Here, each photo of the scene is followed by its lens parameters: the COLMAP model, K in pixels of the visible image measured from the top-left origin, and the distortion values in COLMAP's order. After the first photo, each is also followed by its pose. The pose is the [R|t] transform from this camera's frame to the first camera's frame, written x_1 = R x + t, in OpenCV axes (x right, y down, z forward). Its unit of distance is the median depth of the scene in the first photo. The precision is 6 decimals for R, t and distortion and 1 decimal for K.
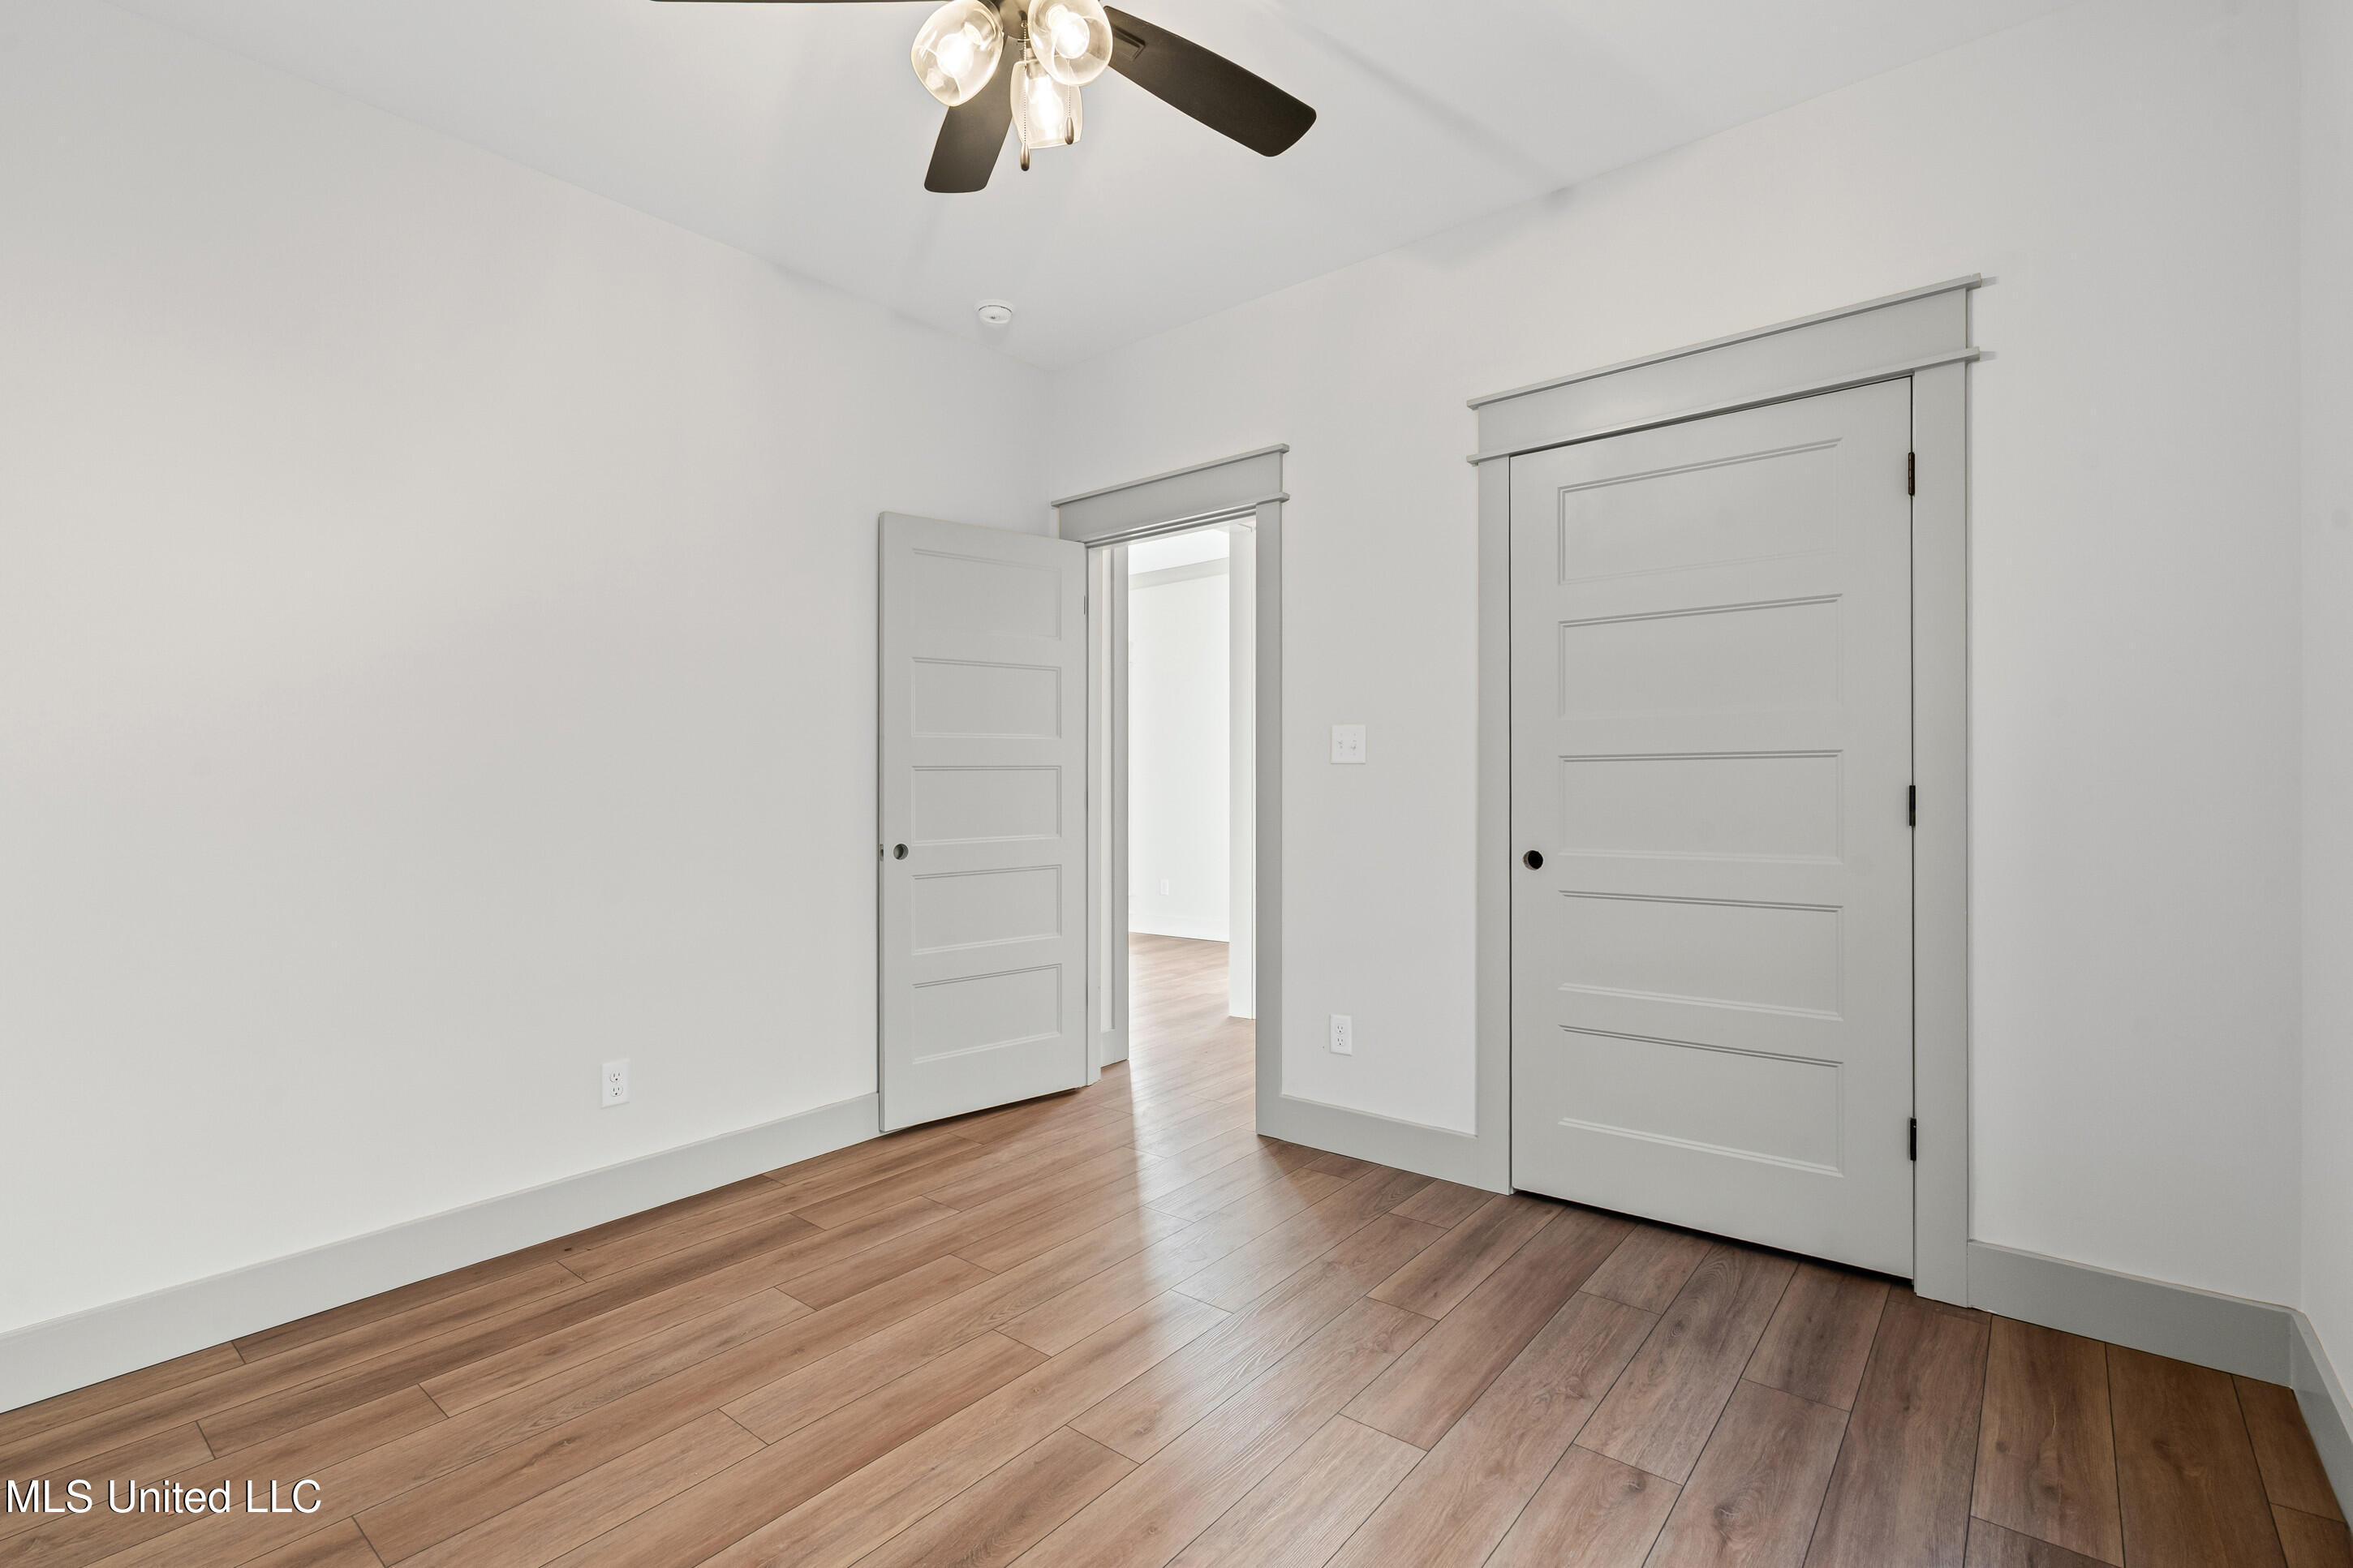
lens RADIAL K [[1073.4, 0, 1170.8], [0, 1073.4, 787.3], [0, 0, 1]] dist [-0.000053, -0.000269]
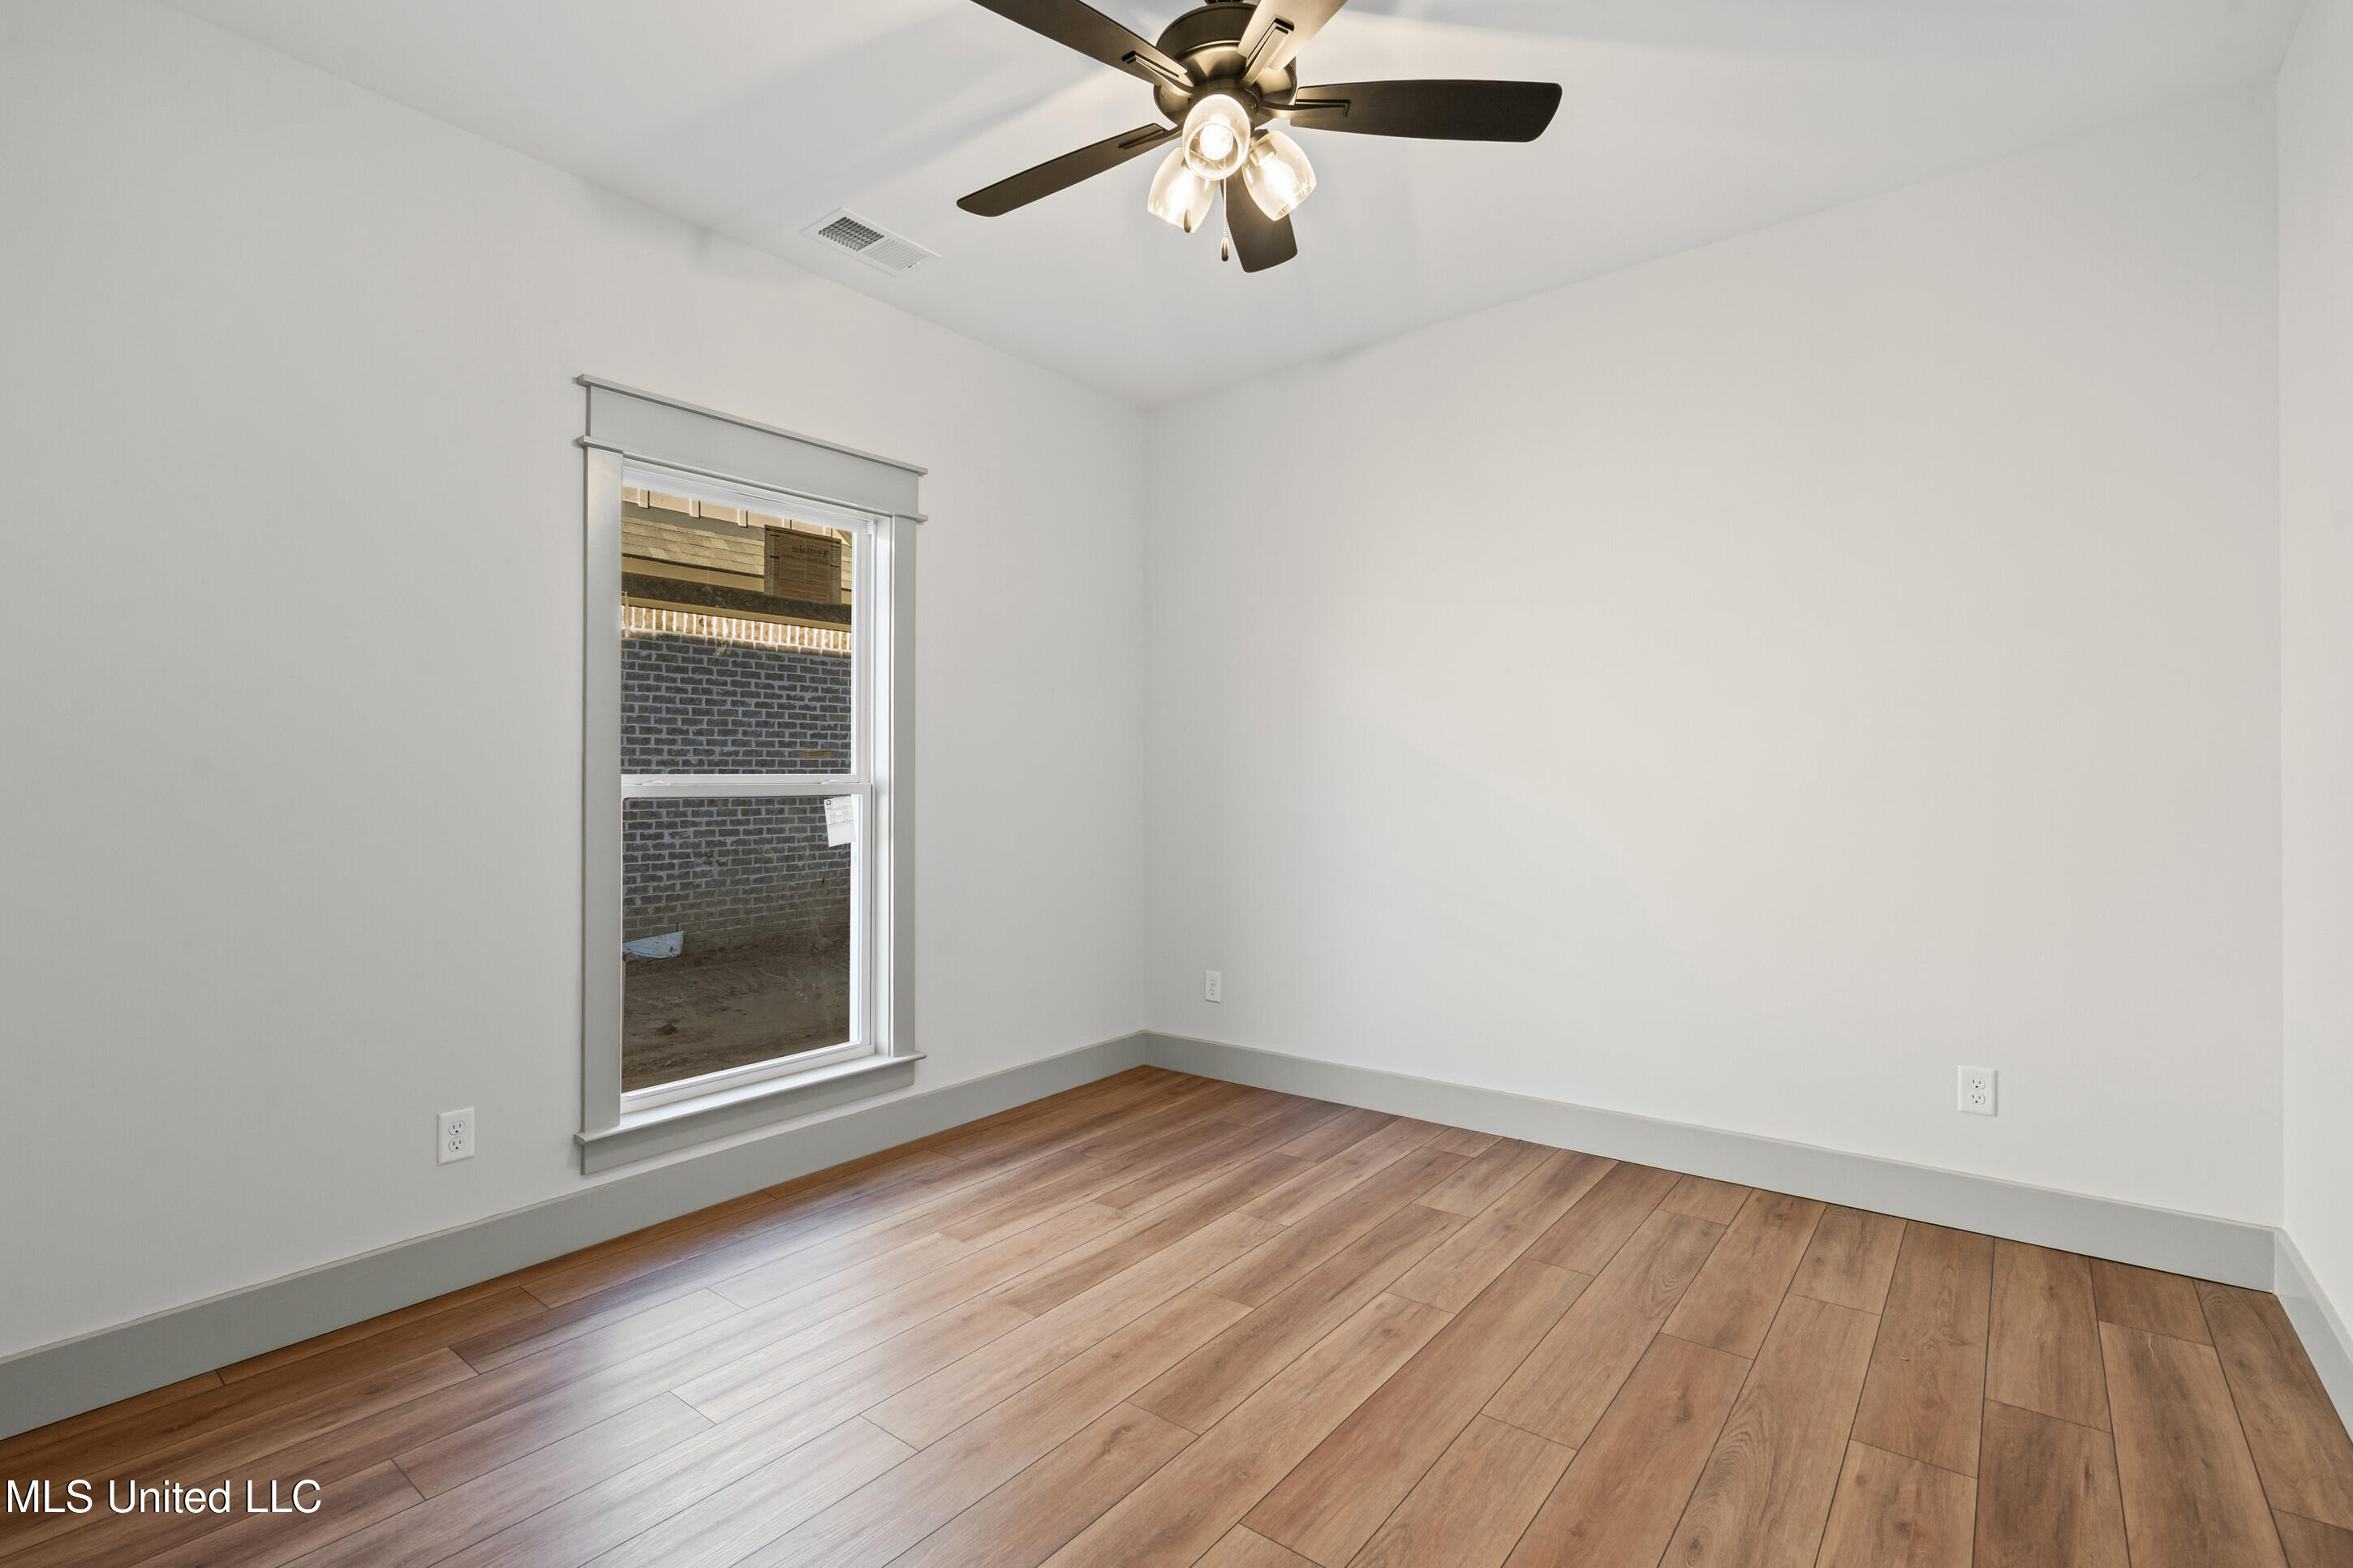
lens RADIAL K [[1073.4, 0, 1170.8], [0, 1073.4, 787.3], [0, 0, 1]] dist [-0.000053, -0.000269]
pose [[-0.999590, 0.023808, -0.015880, -0.070135], [0.023625, 0.999654, 0.011595, -0.017476], [0.016150, 0.011215, -0.999807, 2.009127]]
